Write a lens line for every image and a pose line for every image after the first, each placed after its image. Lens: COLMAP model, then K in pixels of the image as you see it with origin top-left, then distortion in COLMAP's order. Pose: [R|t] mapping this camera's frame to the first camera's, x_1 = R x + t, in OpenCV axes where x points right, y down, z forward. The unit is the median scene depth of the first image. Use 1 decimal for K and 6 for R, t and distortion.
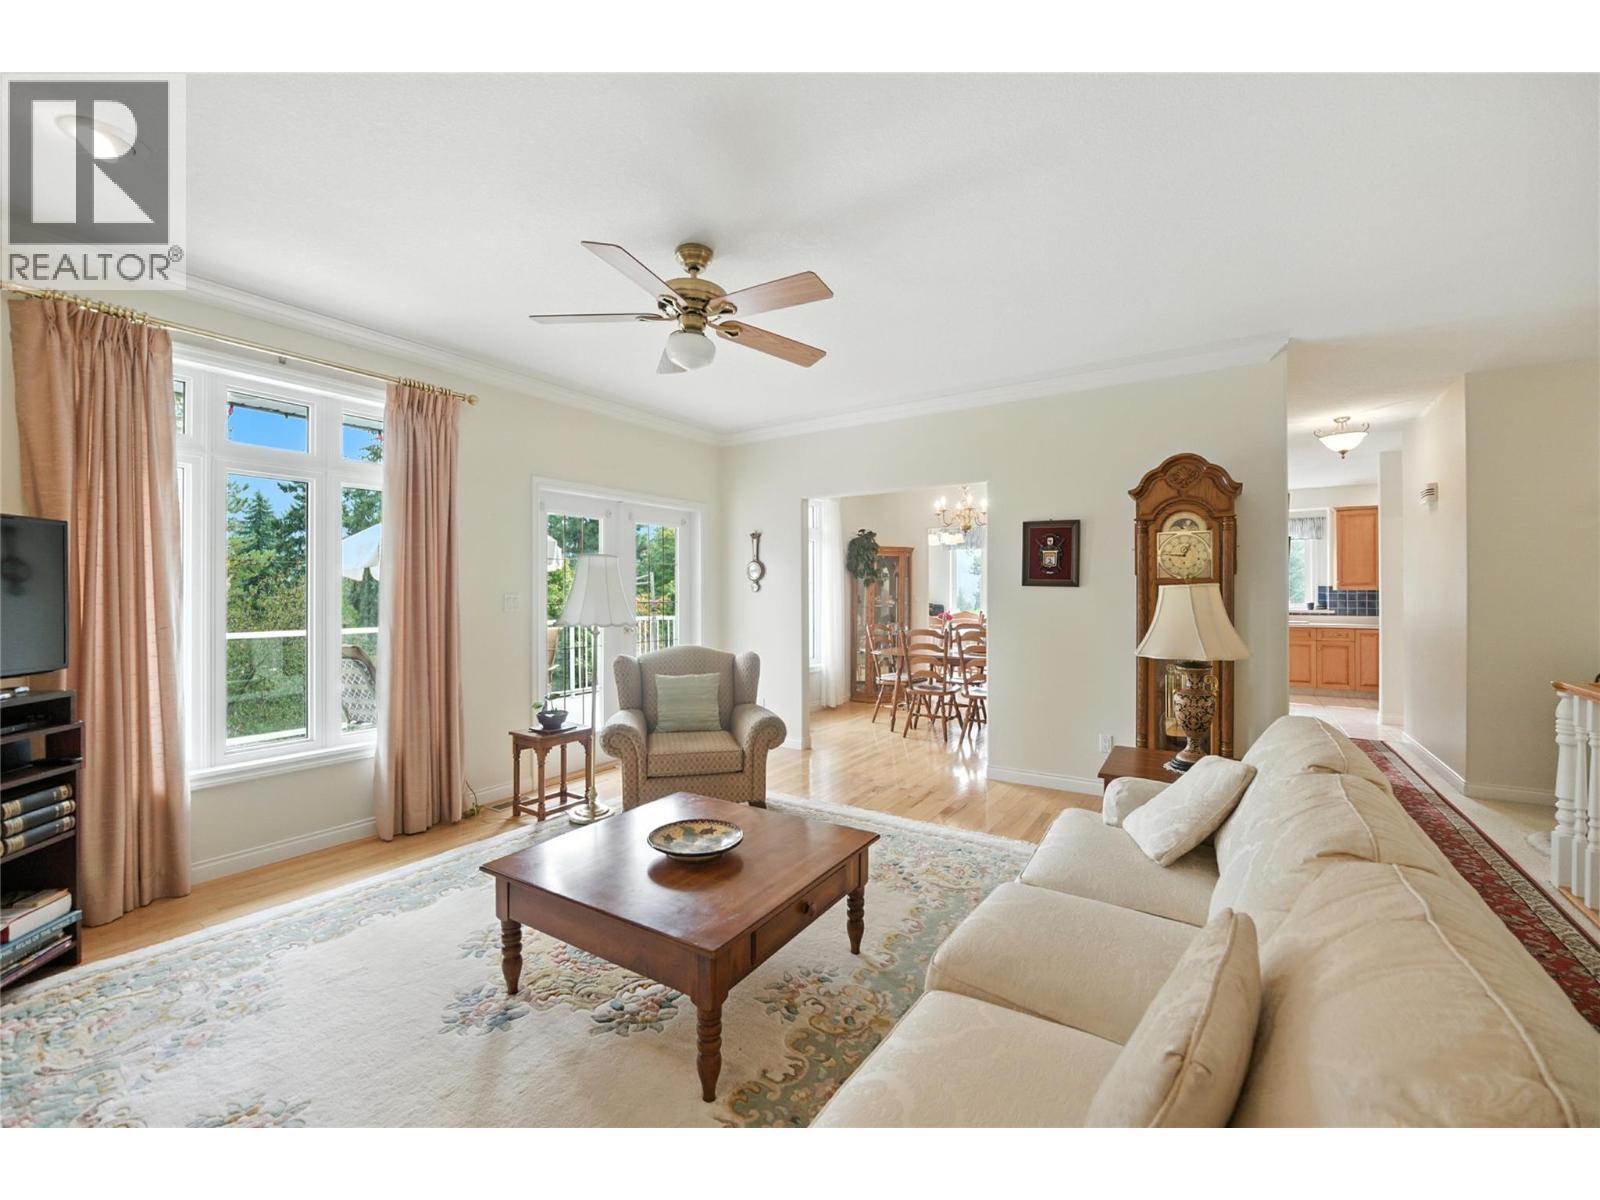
lens RADIAL K [[679.8, 0, 793.5], [0, 679.8, 594.0], [0, 0, 1]] dist [-0.015364, 0.003832]
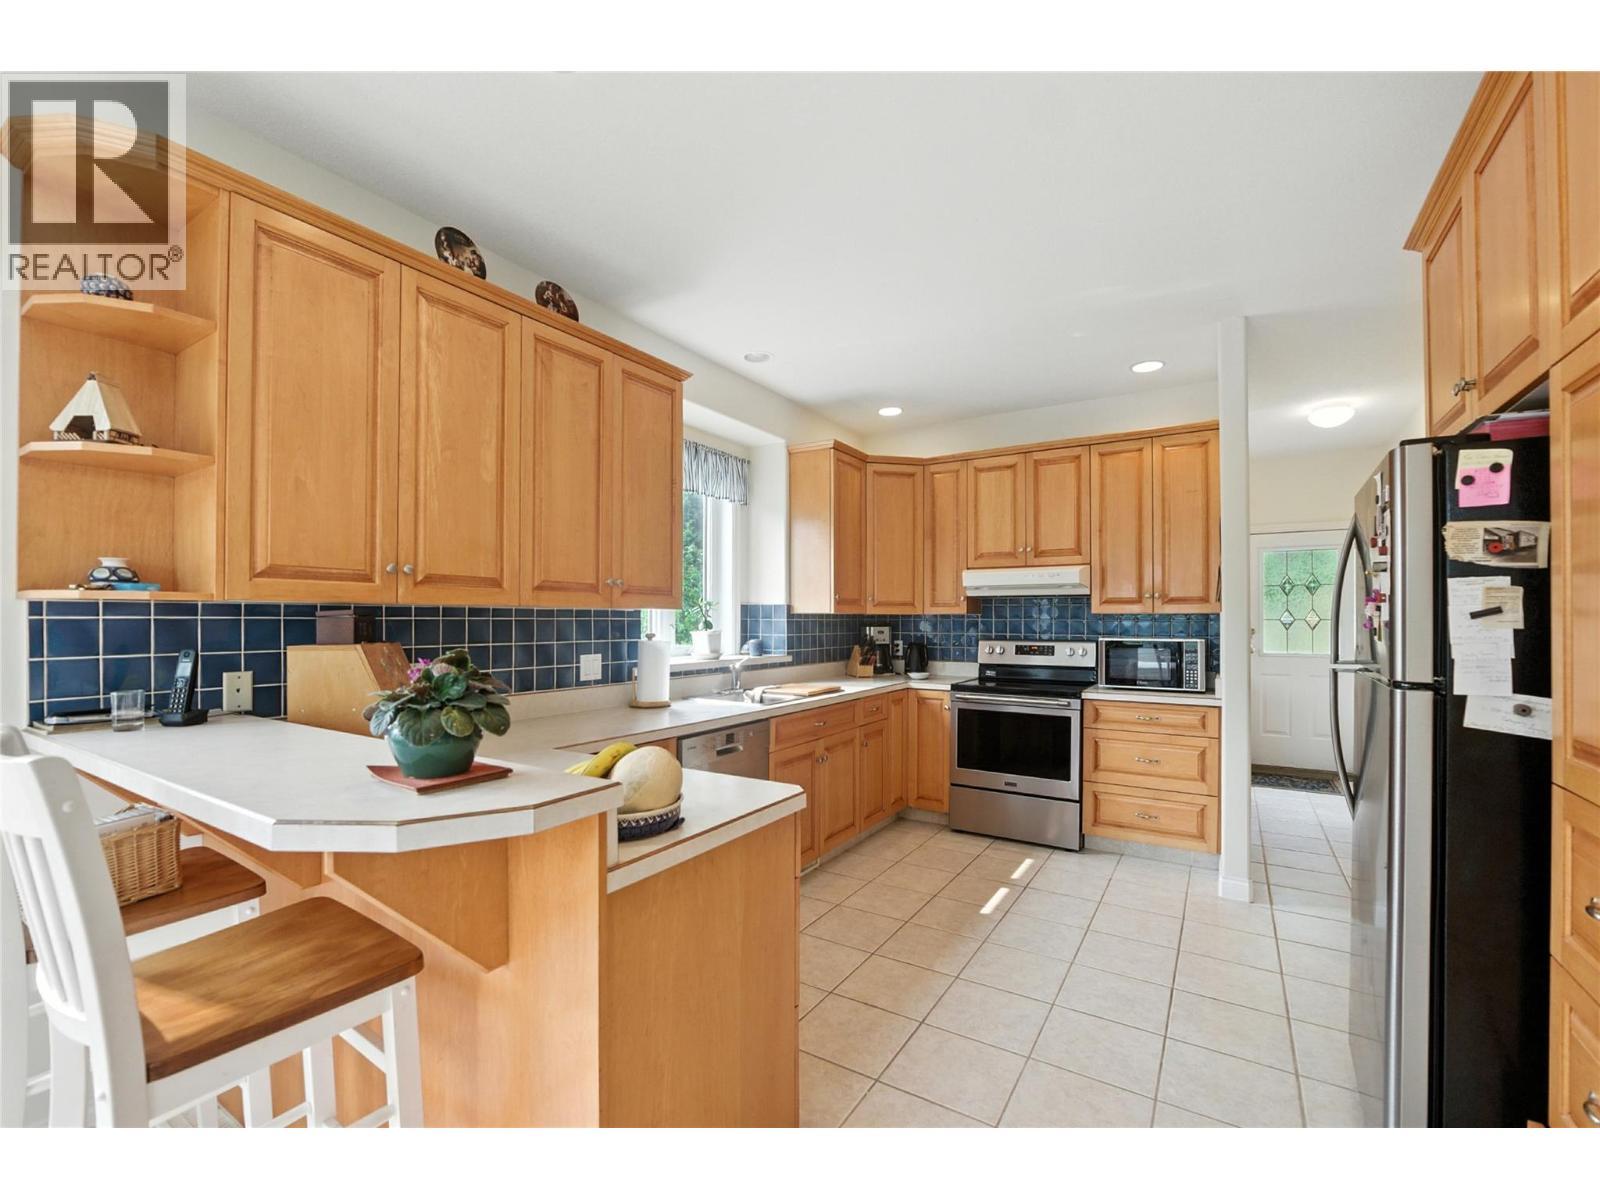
lens RADIAL K [[679.8, 0, 801.8], [0, 679.8, 615.0], [0, 0, 1]] dist [-0.015364, 0.003832]
pose [[-0.015837, 0.011862, 0.999804, 0.322866], [0.003077, 0.999925, -0.011815, 0.001197], [-0.999870, 0.002889, -0.015872, 1.039246]]
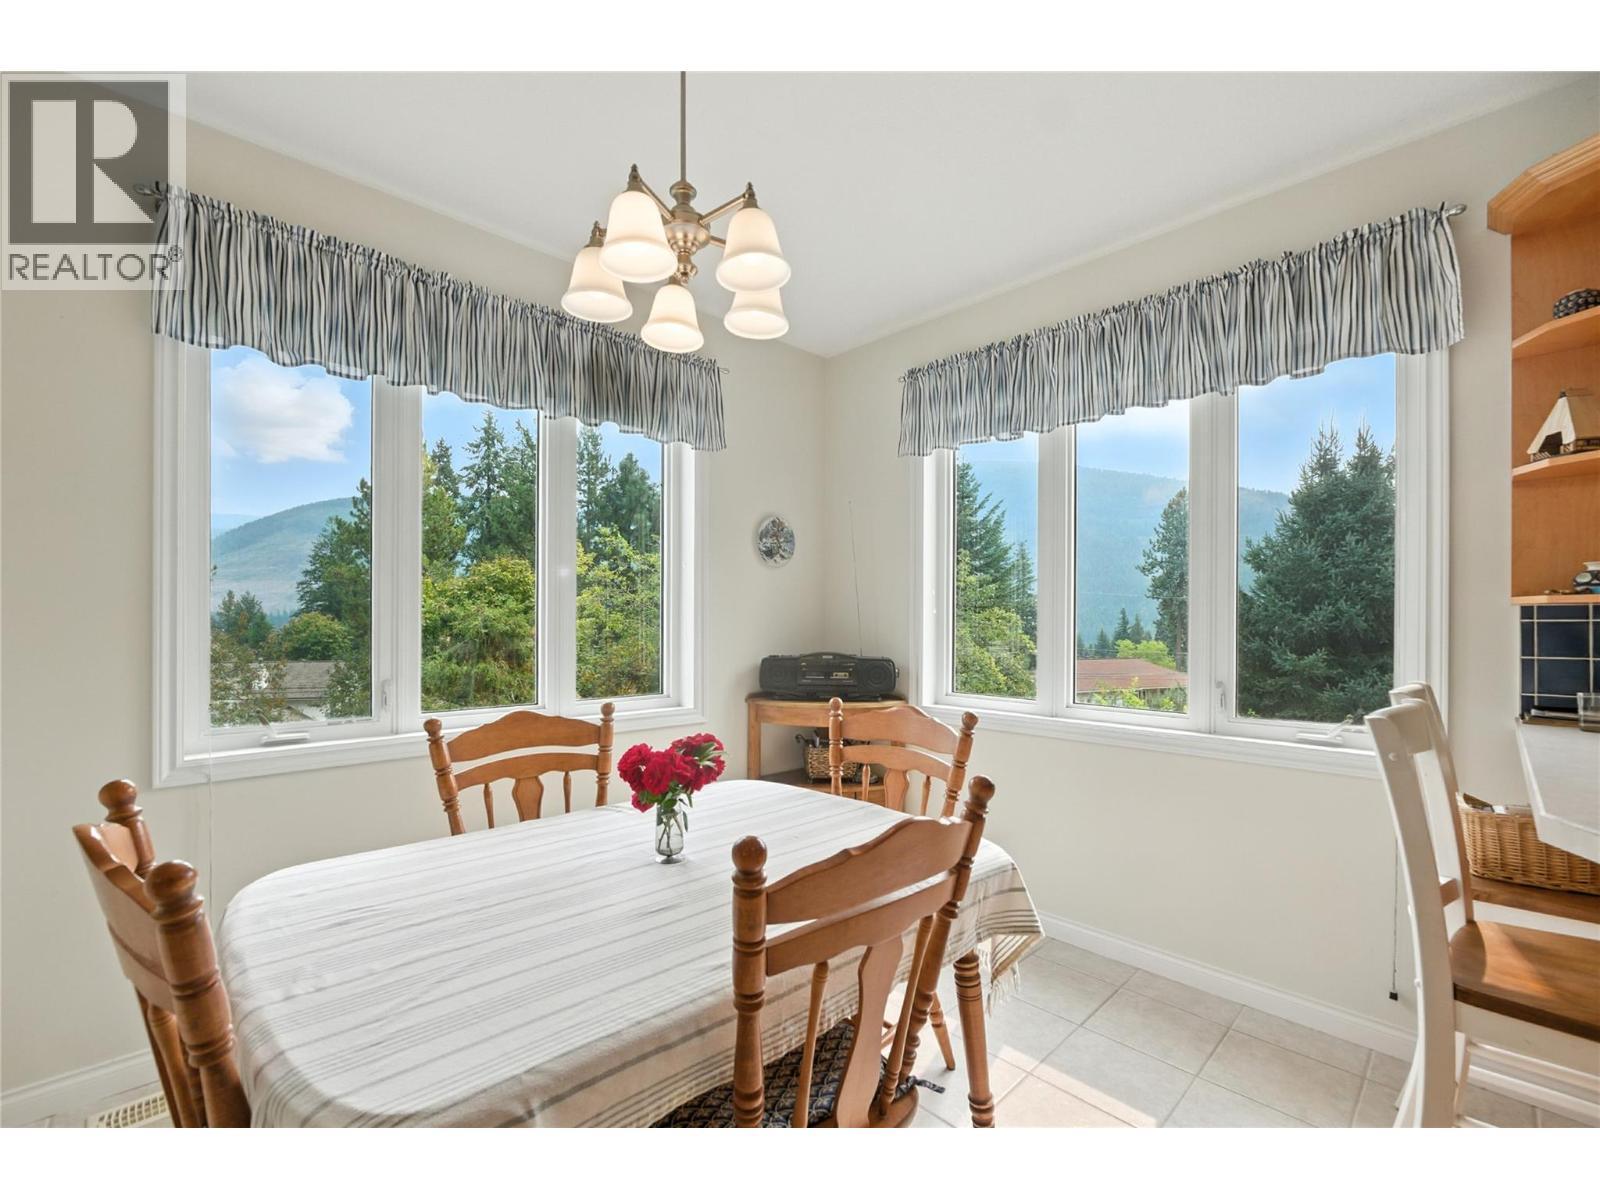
lens RADIAL K [[679.8, 0, 783.8], [0, 679.8, 619.9], [0, 0, 1]] dist [-0.015364, 0.003832]
pose [[0.973900, 0.008870, -0.226803, 0.332350], [-0.009763, 0.999948, -0.002820, 0.001684], [0.226766, 0.004960, 0.973937, 0.990771]]
